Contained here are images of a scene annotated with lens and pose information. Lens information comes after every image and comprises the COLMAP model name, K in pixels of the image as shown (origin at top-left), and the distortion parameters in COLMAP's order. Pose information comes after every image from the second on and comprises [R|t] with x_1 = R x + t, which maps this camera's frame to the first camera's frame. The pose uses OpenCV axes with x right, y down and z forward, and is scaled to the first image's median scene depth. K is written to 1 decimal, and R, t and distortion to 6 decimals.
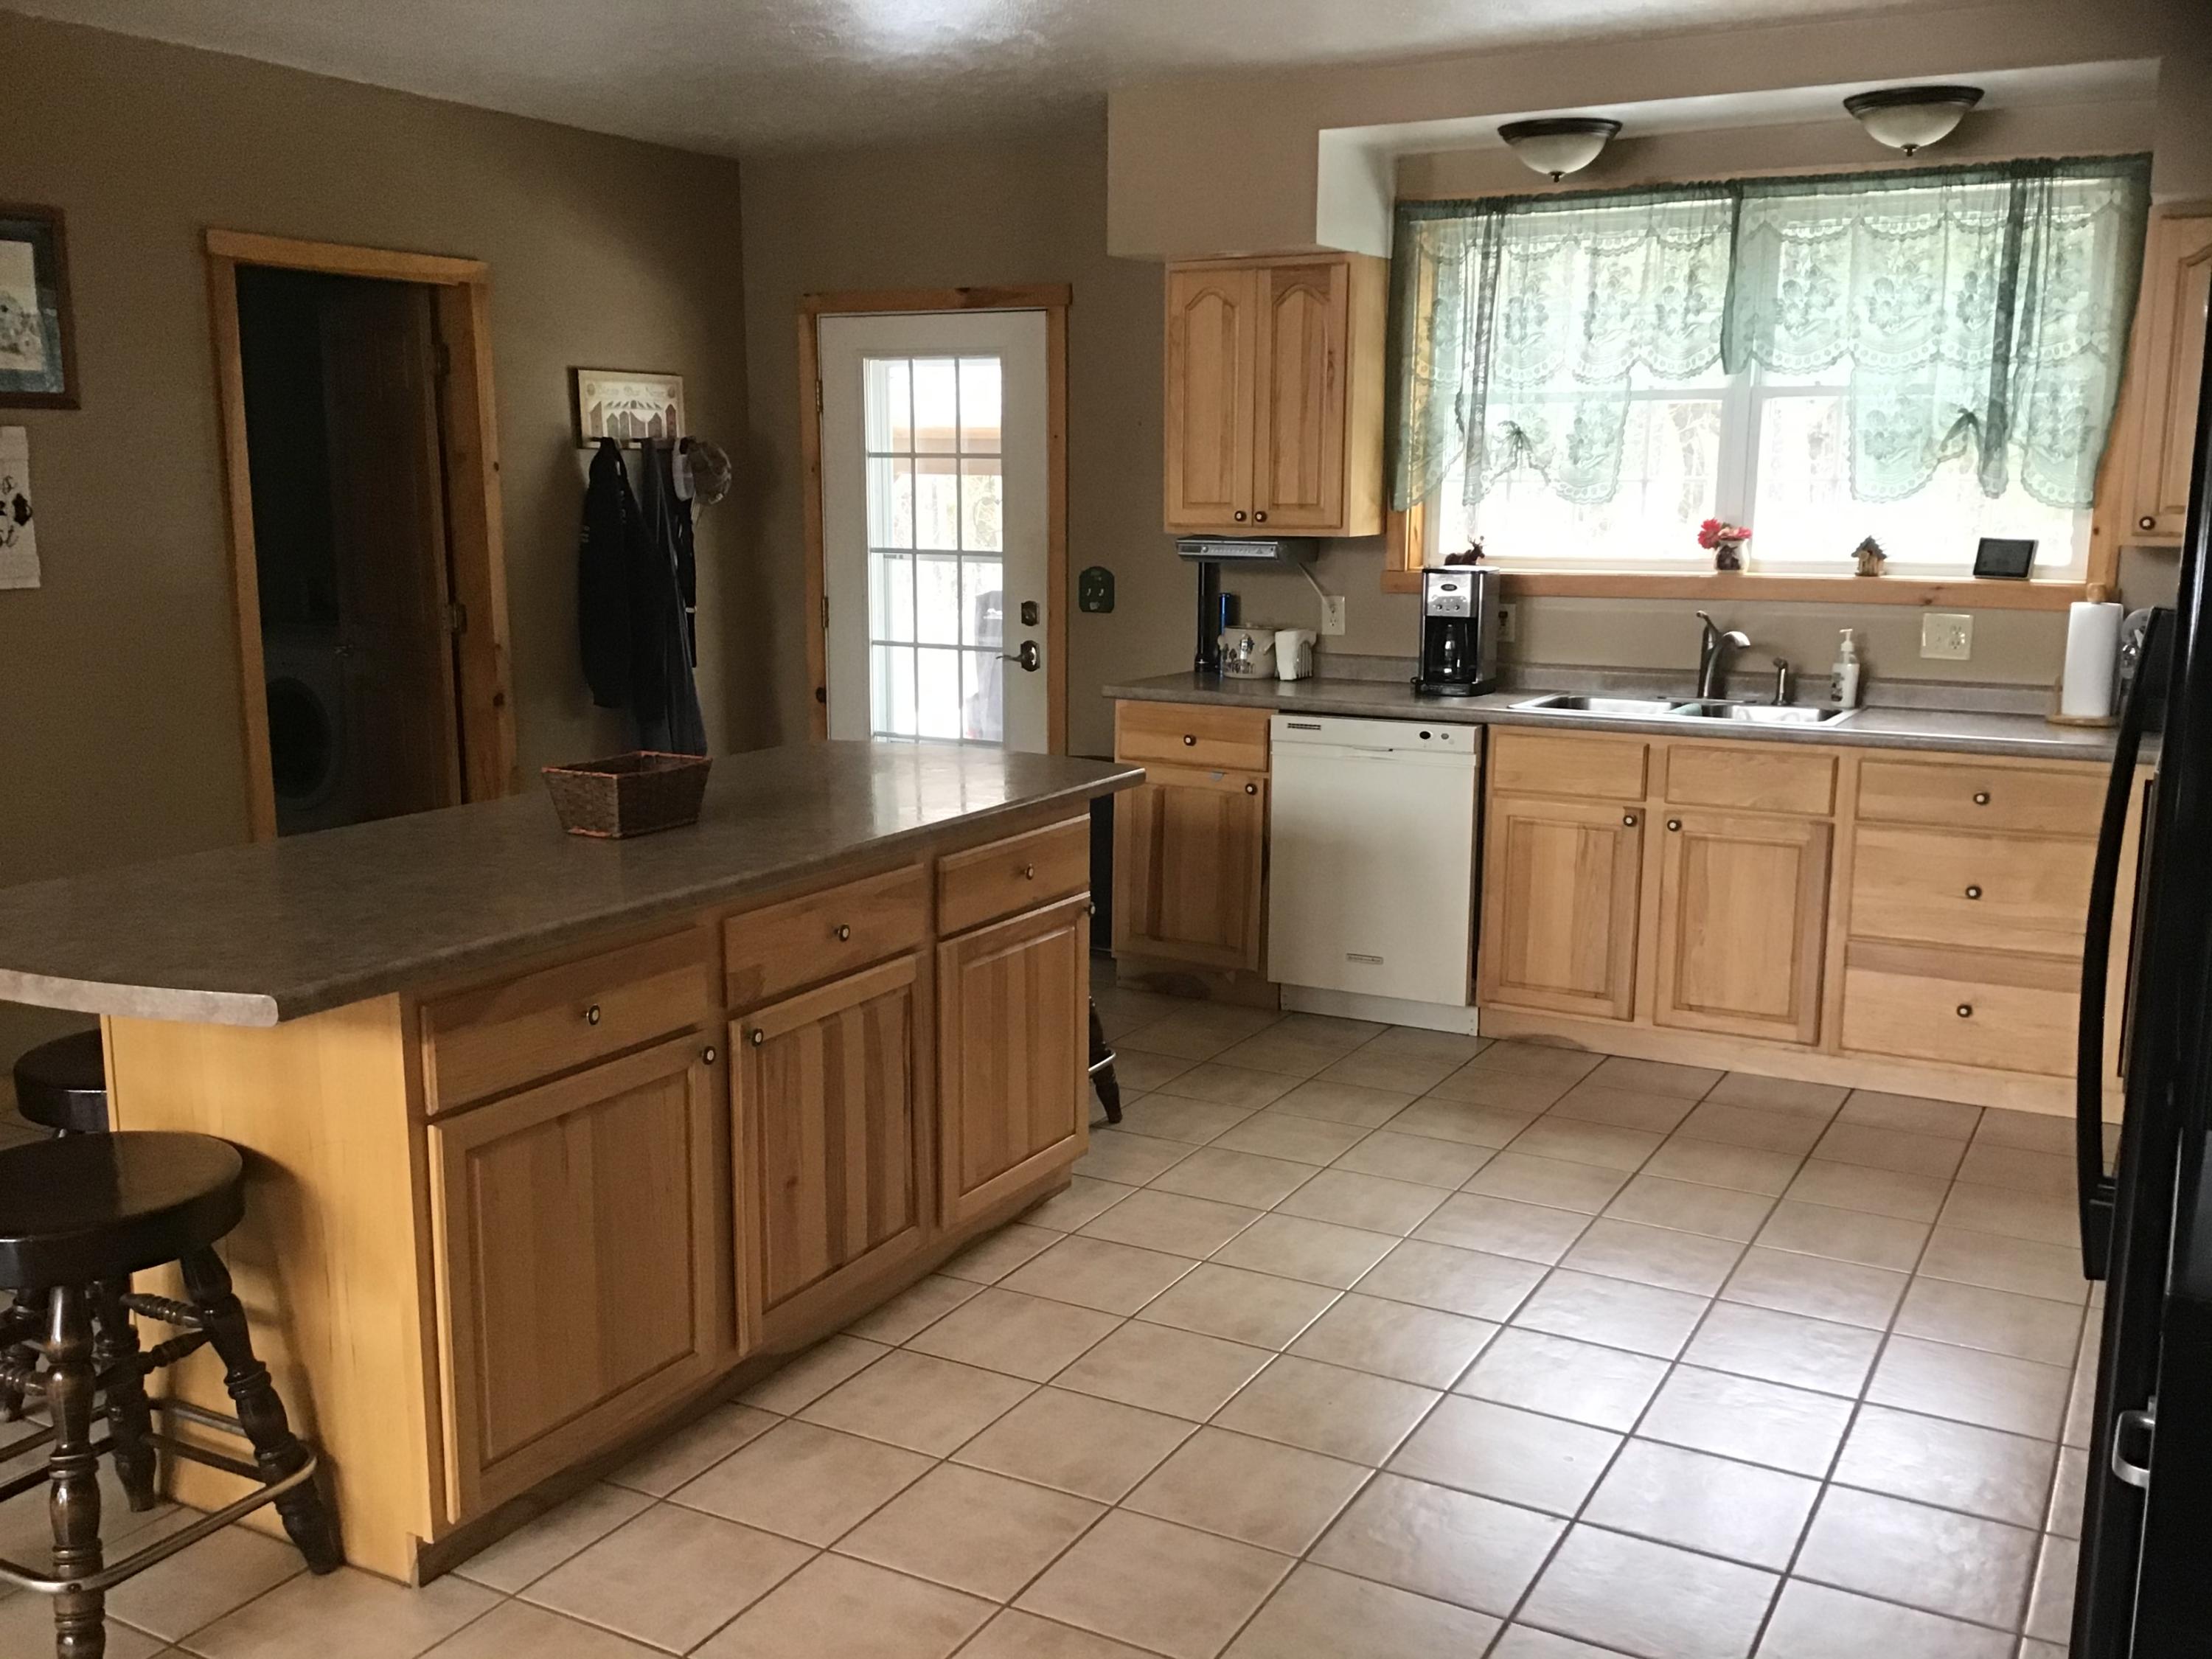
lens RADIAL K [[2028.7, 0, 1106.0], [0, 2028.7, 829.5], [0, 0, 1]] dist [0.228400, -0.380857]
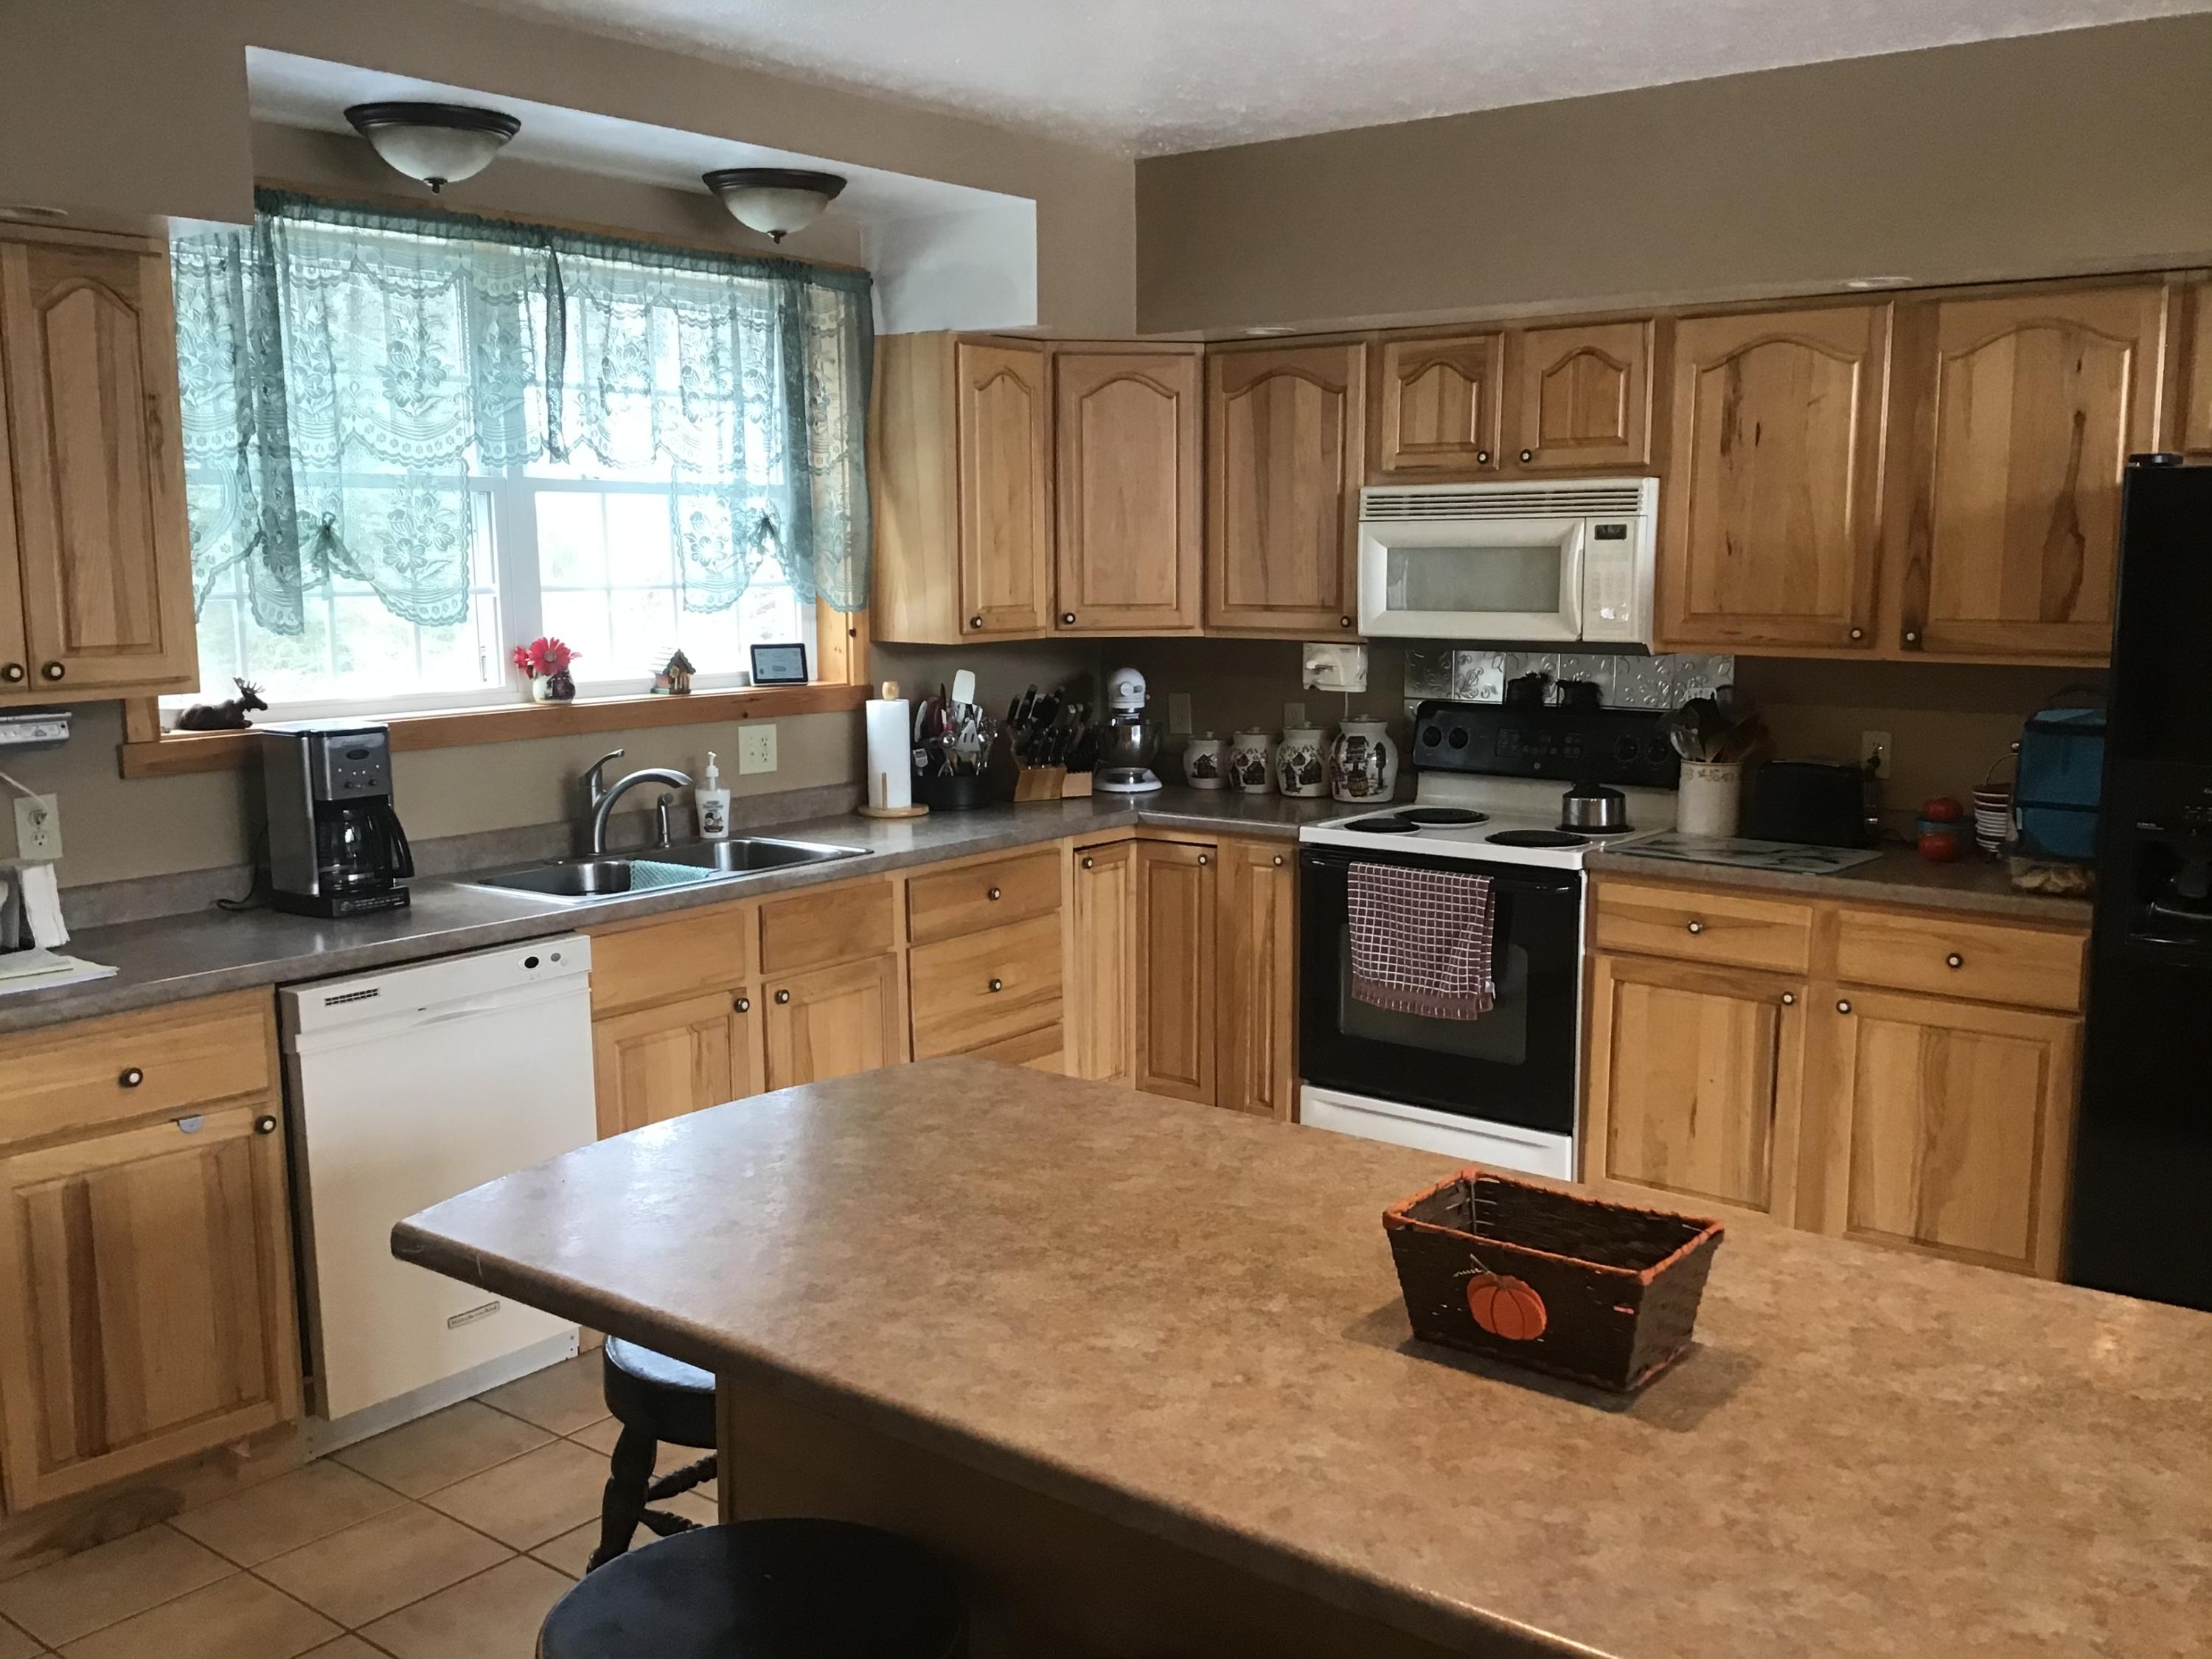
lens RADIAL K [[2028.7, 0, 1106.0], [0, 2028.7, 829.5], [0, 0, 1]] dist [0.228400, -0.380857]
pose [[0.167283, -0.150266, 0.974390, -0.467438], [0.176959, 0.976843, 0.120264, -0.134114], [-0.969898, 0.152309, 0.190000, 0.639242]]
